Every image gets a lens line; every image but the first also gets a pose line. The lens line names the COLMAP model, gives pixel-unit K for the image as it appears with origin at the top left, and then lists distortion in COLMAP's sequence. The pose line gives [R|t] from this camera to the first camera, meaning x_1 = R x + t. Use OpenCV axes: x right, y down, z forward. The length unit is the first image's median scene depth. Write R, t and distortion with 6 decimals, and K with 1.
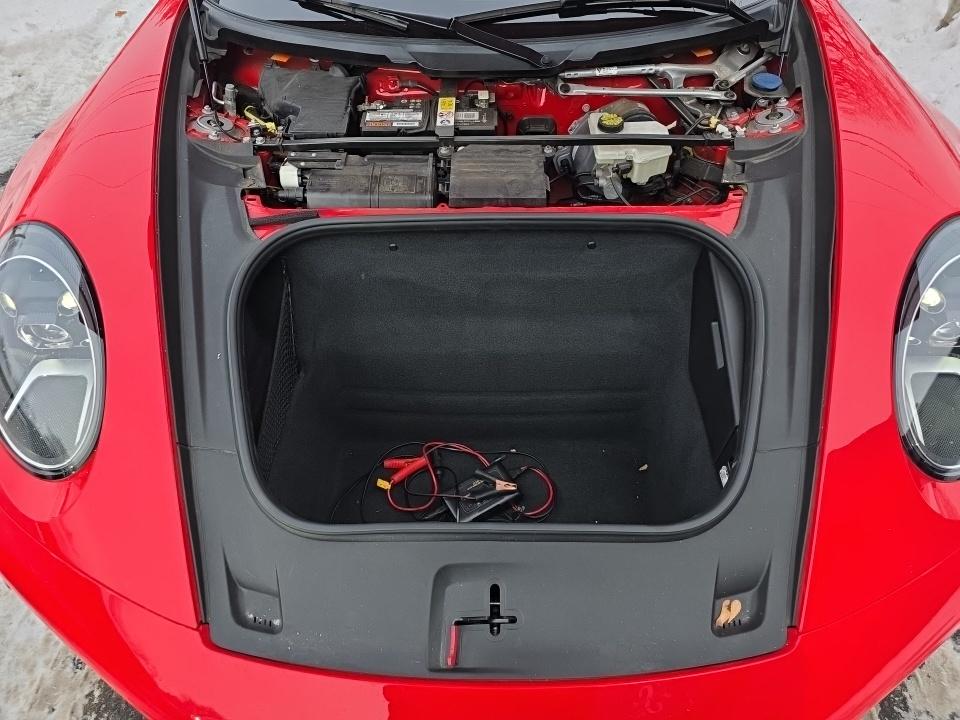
lens RADIAL K [[649.5, 0, 479.3], [0, 649.5, 356.2], [0, 0, 1]] dist [0.064872, -0.059244]
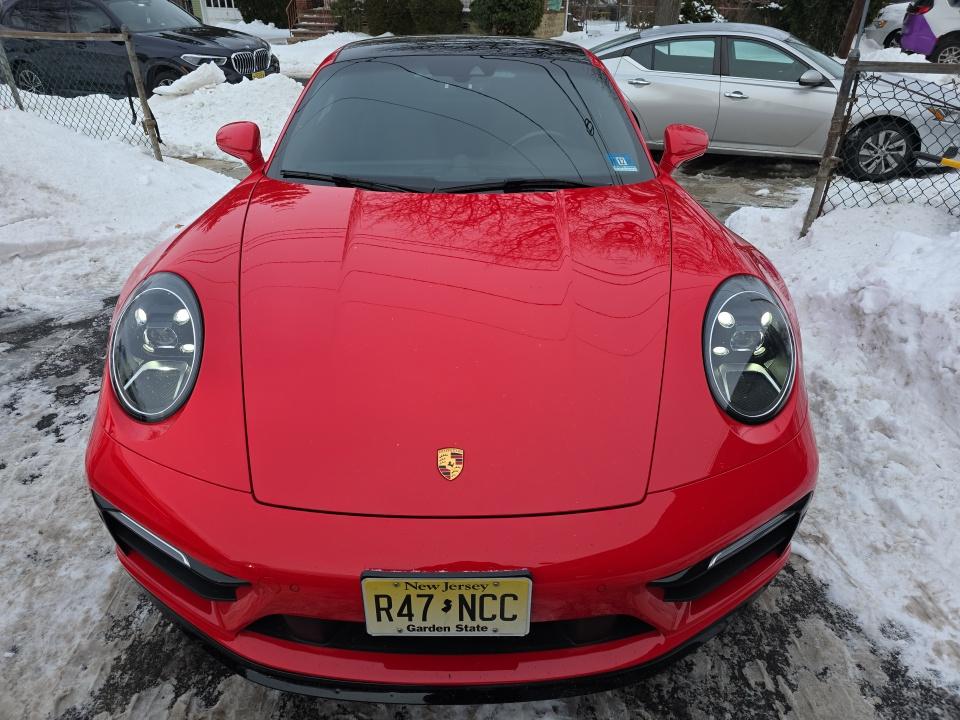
lens RADIAL K [[649.5, 0, 479.4], [0, 649.5, 360.9], [0, 0, 1]] dist [0.064872, -0.059244]
pose [[0.999652, 0.009340, 0.024690, 0.033361], [-0.000408, 0.940660, -0.339349, 0.400747], [-0.026394, 0.339221, 0.940336, -0.323897]]
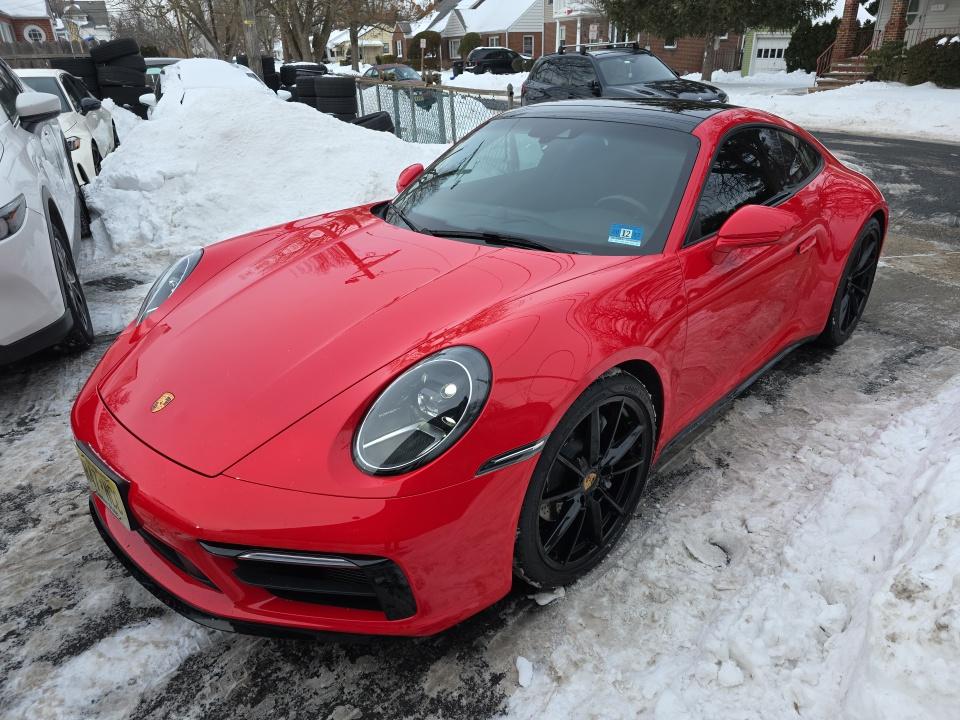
lens RADIAL K [[649.5, 0, 480.1], [0, 649.5, 359.9], [0, 0, 1]] dist [0.064872, -0.059244]
pose [[0.740313, 0.280193, -0.611087, 1.299710], [-0.495957, 0.841285, -0.215094, 0.112523], [0.453831, 0.462310, 0.761778, -0.151287]]
